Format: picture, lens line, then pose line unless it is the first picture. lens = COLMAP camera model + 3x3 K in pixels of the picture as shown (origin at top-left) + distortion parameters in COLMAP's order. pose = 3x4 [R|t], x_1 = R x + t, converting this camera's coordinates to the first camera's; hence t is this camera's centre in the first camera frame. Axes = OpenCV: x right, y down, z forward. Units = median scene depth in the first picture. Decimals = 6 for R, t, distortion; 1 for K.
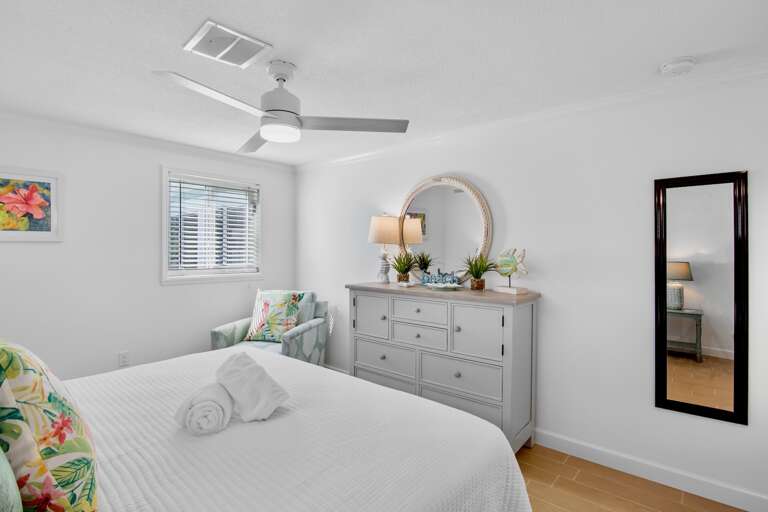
lens RADIAL K [[382.6, 0, 381.5], [0, 382.6, 256.3], [0, 0, 1]] dist [-0.016173, -0.000076]
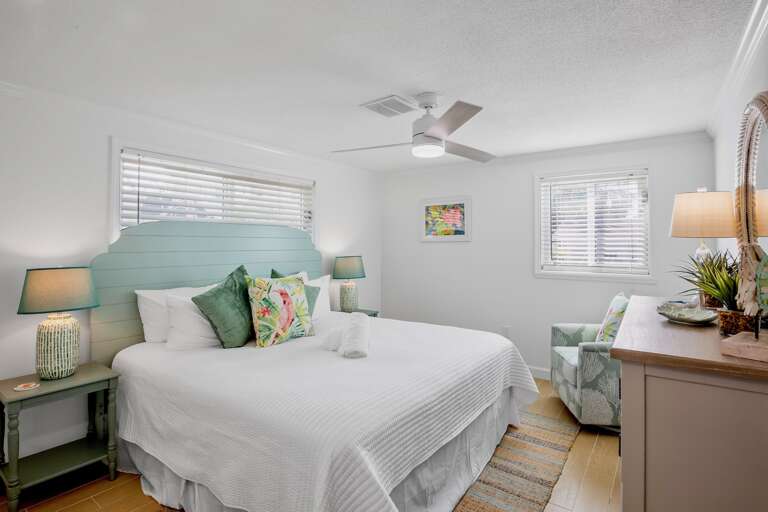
lens RADIAL K [[382.6, 0, 381.4], [0, 382.6, 248.1], [0, 0, 1]] dist [-0.016173, -0.000076]
pose [[0.099143, 0.003486, -0.995067, 0.640930], [-0.022182, 0.999753, 0.001292, -0.005976], [0.994826, 0.021944, 0.099196, 0.511109]]
